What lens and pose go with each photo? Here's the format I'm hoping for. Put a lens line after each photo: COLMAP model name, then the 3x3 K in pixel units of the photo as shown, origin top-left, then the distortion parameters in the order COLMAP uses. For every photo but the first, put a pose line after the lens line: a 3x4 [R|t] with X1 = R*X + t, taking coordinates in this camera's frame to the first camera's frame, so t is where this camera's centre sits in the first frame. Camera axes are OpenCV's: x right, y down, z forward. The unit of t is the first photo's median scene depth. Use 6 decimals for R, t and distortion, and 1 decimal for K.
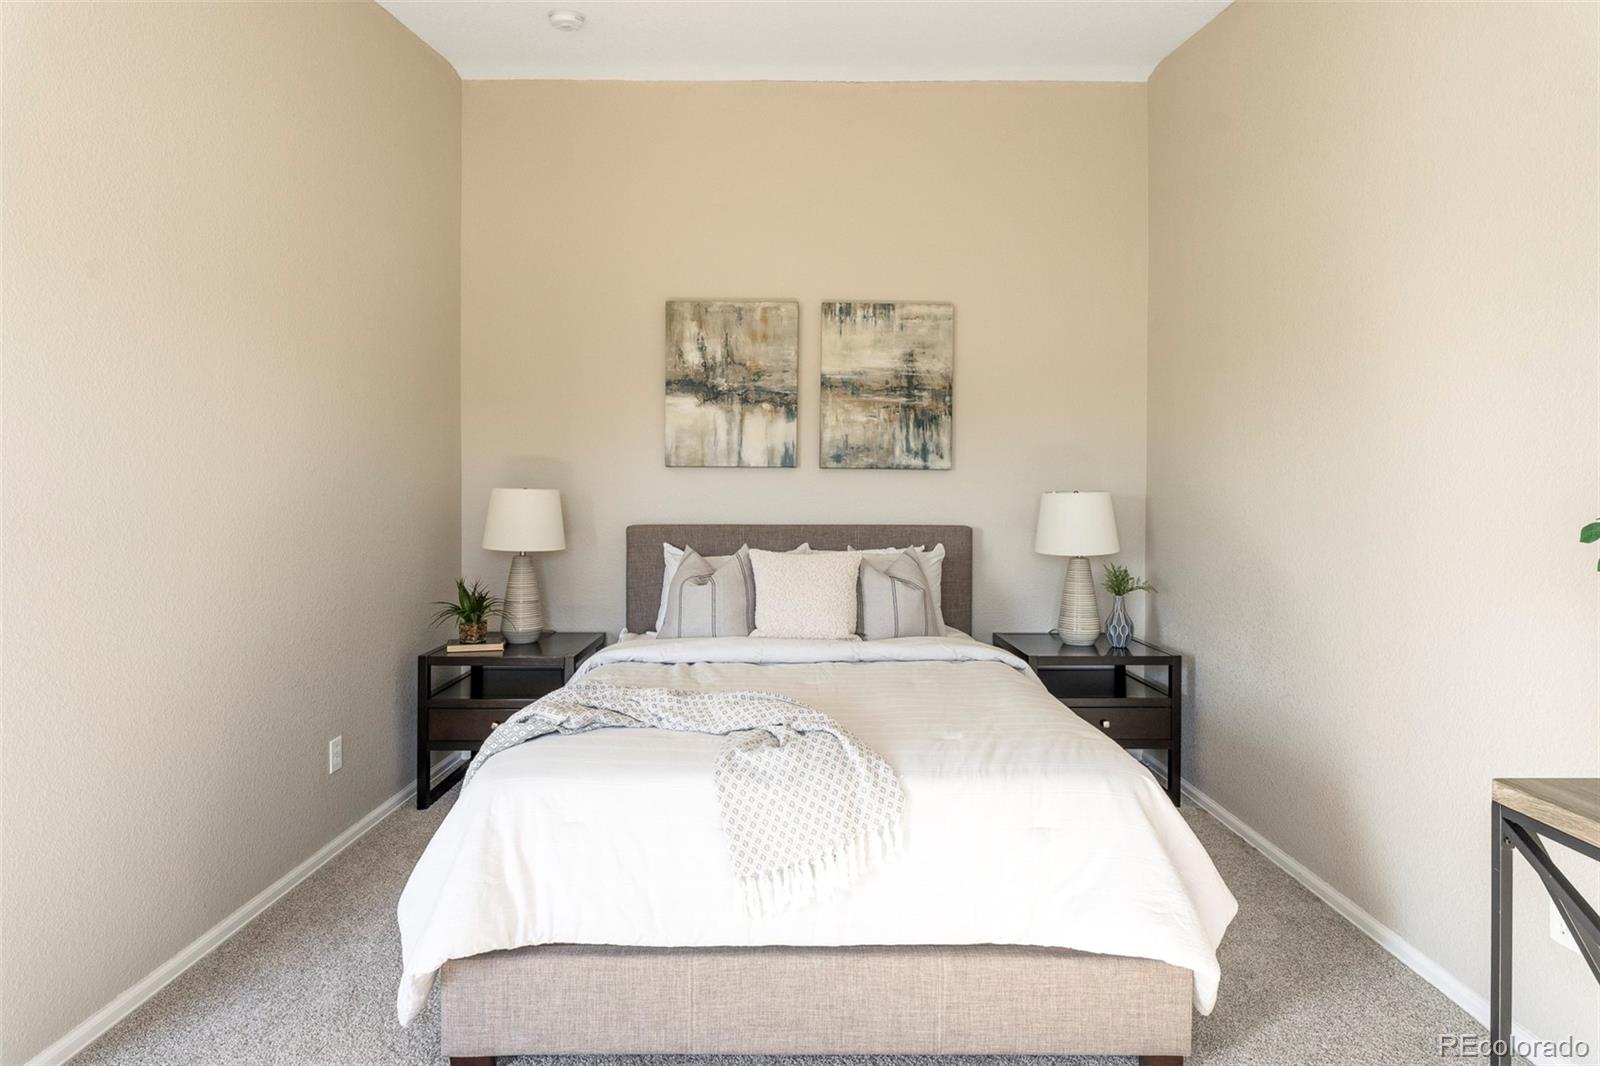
lens RADIAL K [[827.7, 0, 799.5], [0, 827.7, 506.9], [0, 0, 1]] dist [-0.005023, 0.000443]
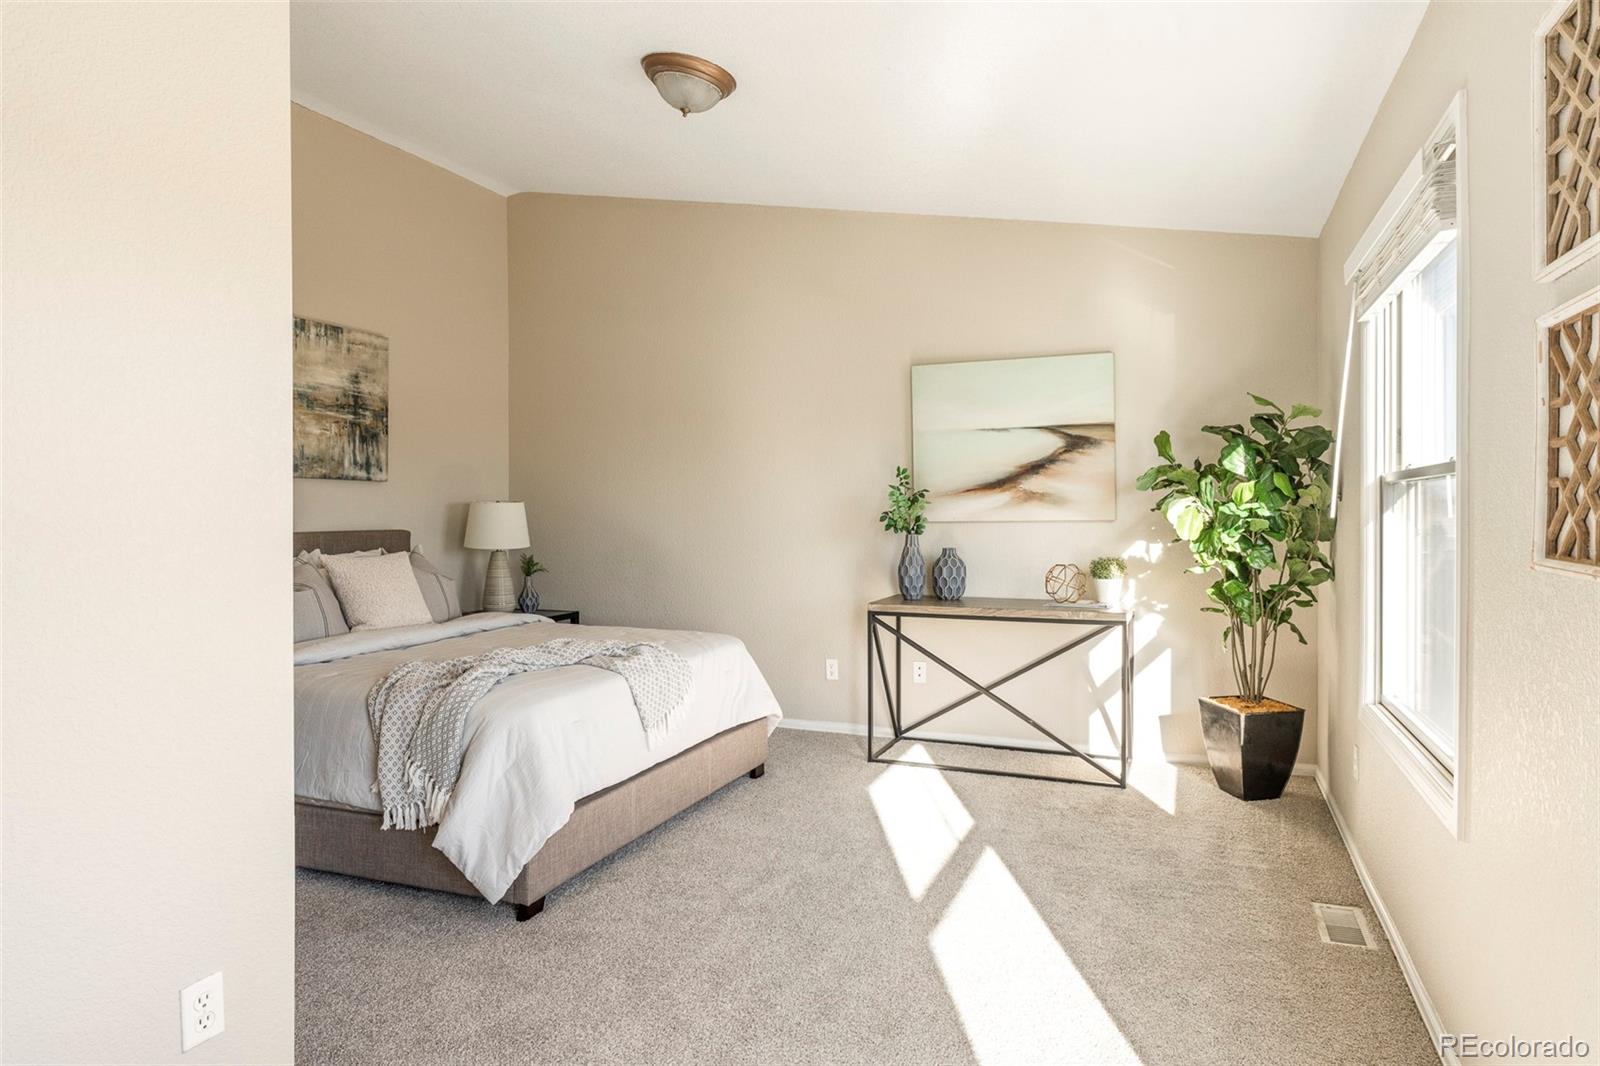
lens RADIAL K [[827.7, 0, 802.1], [0, 827.7, 522.8], [0, 0, 1]] dist [-0.005023, 0.000443]
pose [[0.420760, -0.019989, 0.906952, -0.620662], [0.010629, 0.999797, 0.017105, -0.001067], [-0.907110, 0.002443, 0.420887, -0.005449]]
